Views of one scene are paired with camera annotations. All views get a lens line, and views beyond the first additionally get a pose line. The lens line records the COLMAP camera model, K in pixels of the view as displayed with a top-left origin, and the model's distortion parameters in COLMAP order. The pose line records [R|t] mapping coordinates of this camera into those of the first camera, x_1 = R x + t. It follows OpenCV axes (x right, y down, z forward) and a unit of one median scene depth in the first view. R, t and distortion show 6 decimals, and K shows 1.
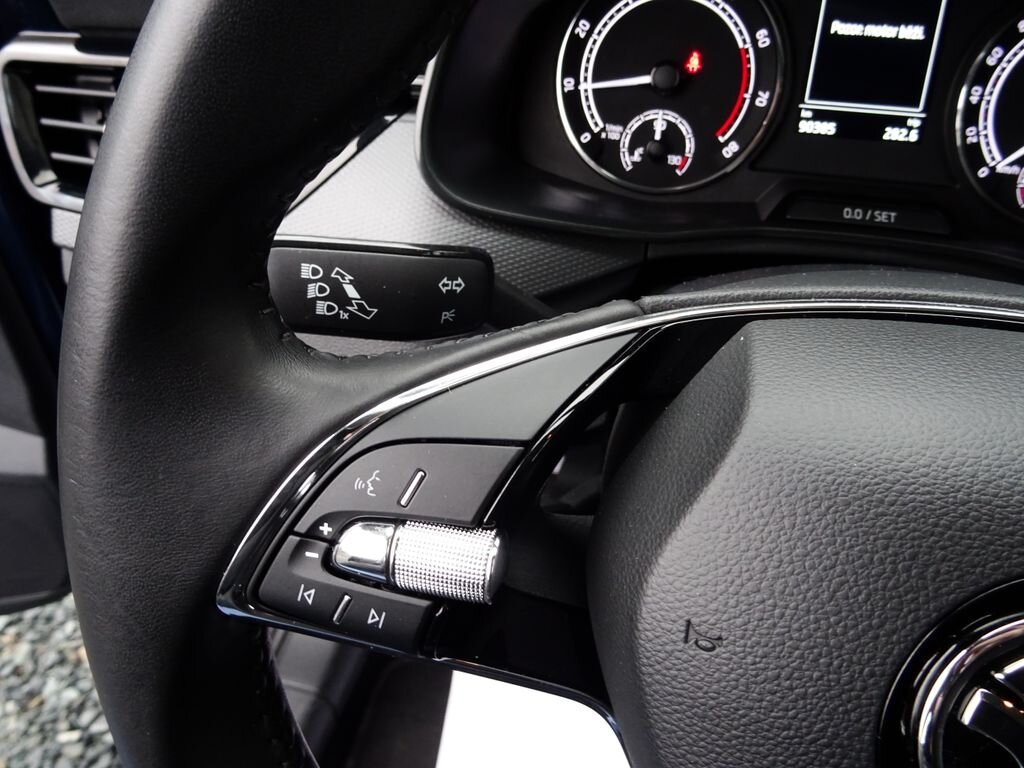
lens RADIAL K [[803.6, 0, 510.1], [0, 803.6, 385.2], [0, 0, 1]] dist [-0.008126, 0.004121]
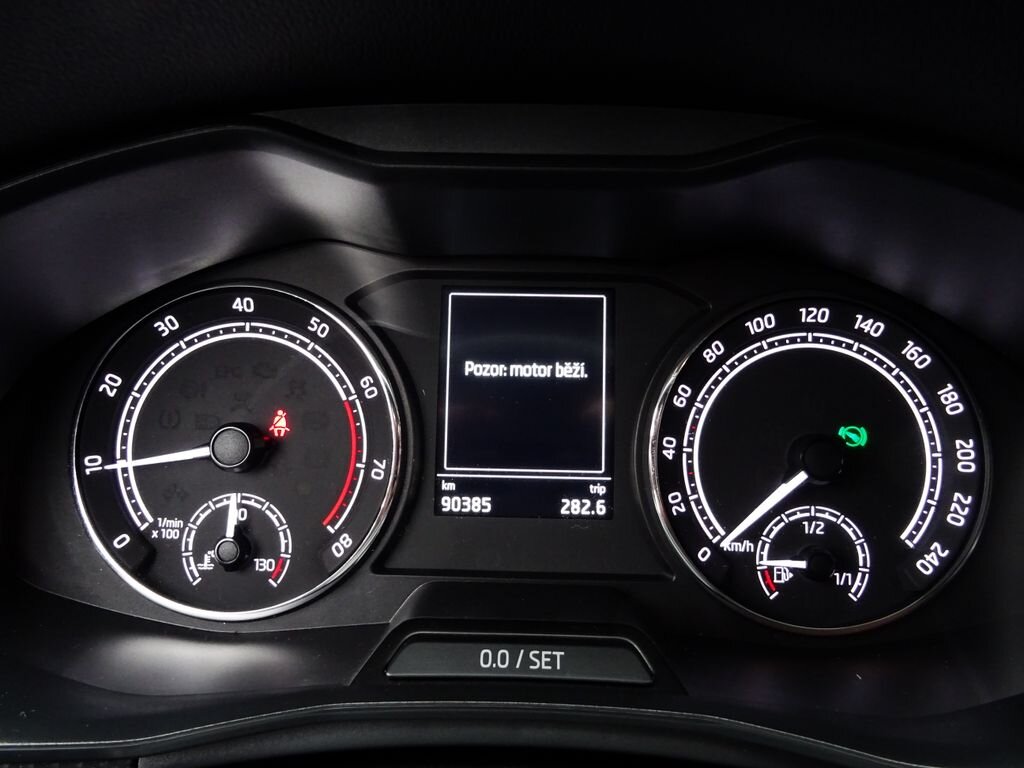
lens RADIAL K [[803.6, 0, 512.3], [0, 803.6, 384.7], [0, 0, 1]] dist [-0.008126, 0.004121]
pose [[0.981624, -0.044978, 0.185449, 0.308183], [0.112282, 0.921926, -0.370736, -0.162649], [-0.154295, 0.384746, 0.910035, 0.346923]]
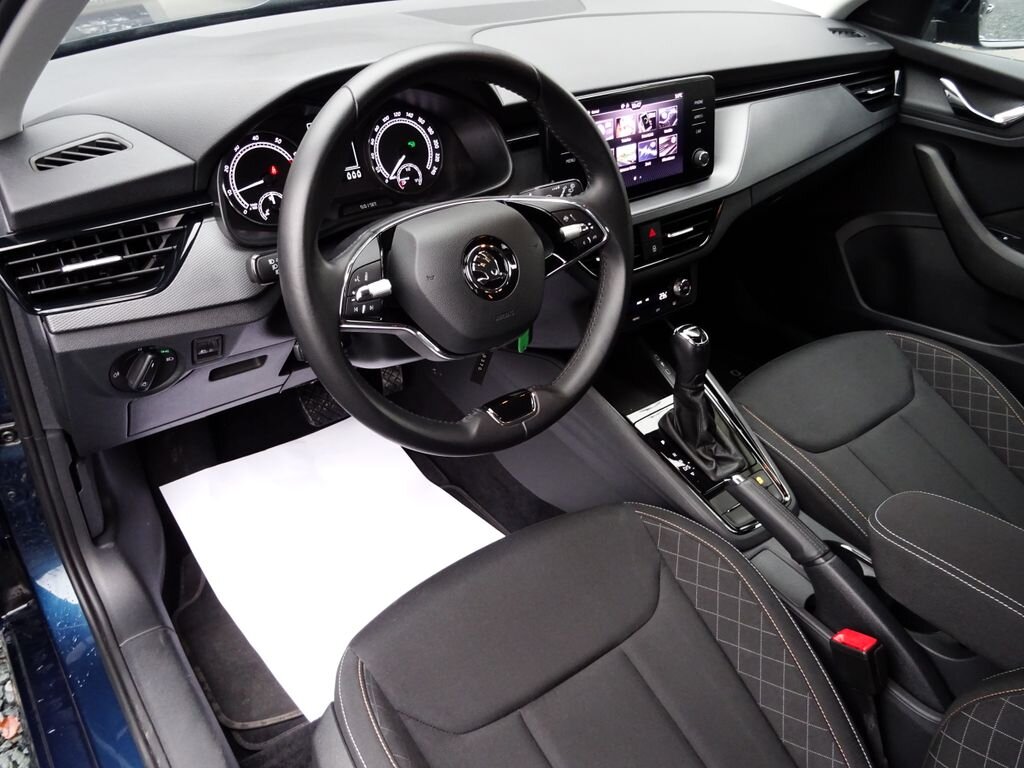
lens RADIAL K [[803.6, 0, 506.9], [0, 803.6, 382.7], [0, 0, 1]] dist [-0.008126, 0.004121]
pose [[0.651589, -0.414178, 0.635521, -1.160803], [0.448095, 0.886152, 0.118094, 0.203170], [-0.612080, 0.207825, 0.762998, -1.191226]]
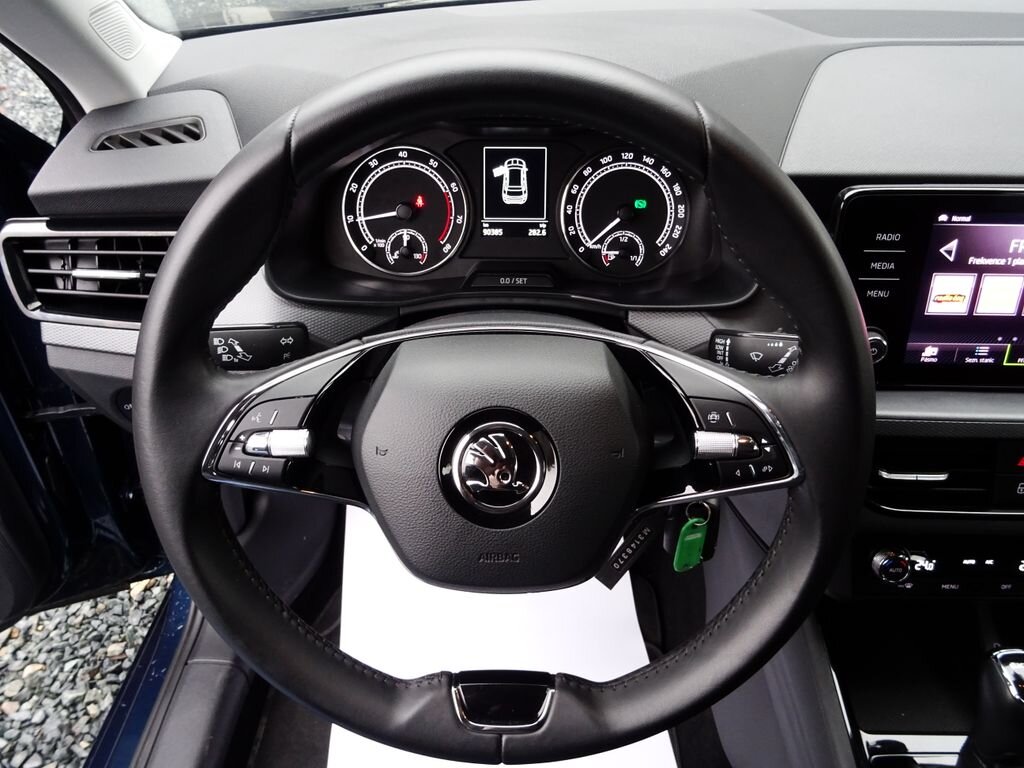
lens RADIAL K [[803.6, 0, 509.7], [0, 803.6, 381.8], [0, 0, 1]] dist [-0.008126, 0.004121]
pose [[0.981139, -0.116001, 0.154628, 0.107967], [0.125088, 0.990867, -0.050356, 0.106082], [-0.147374, 0.068749, 0.986689, -0.765878]]
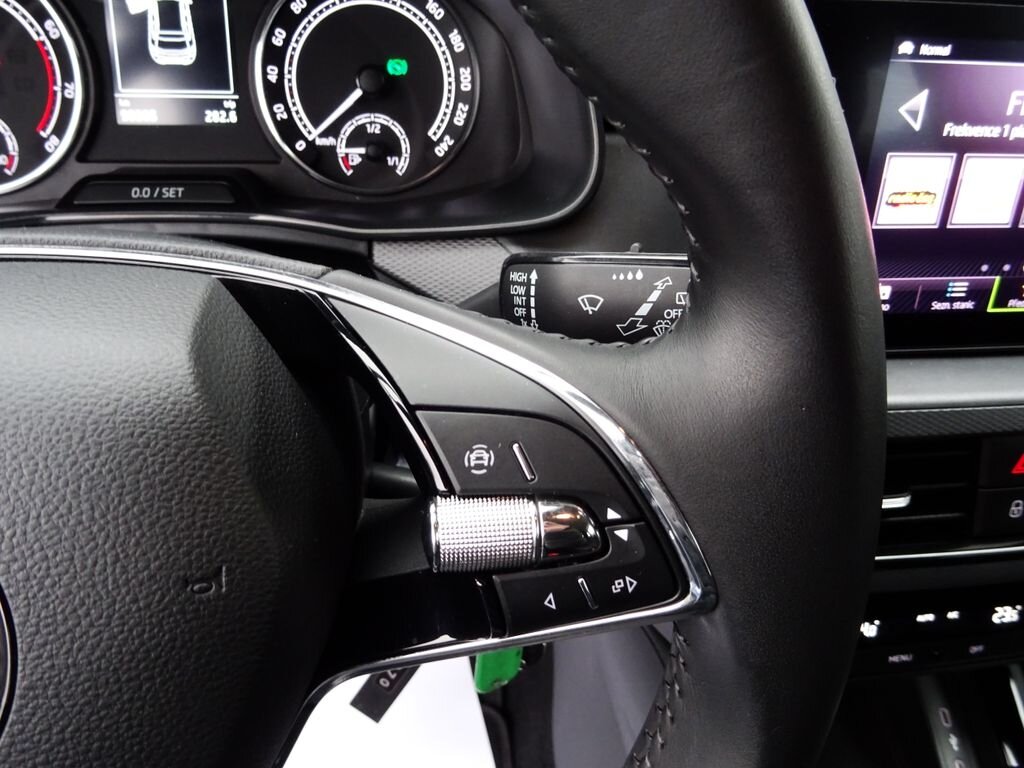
lens RADIAL K [[803.6, 0, 514.8], [0, 803.6, 380.7], [0, 0, 1]] dist [-0.008126, 0.004121]
pose [[0.930475, -0.168654, 0.325227, 0.451245], [0.180054, 0.983644, -0.005044, 0.099730], [-0.319057, 0.063252, 0.945623, -0.085197]]
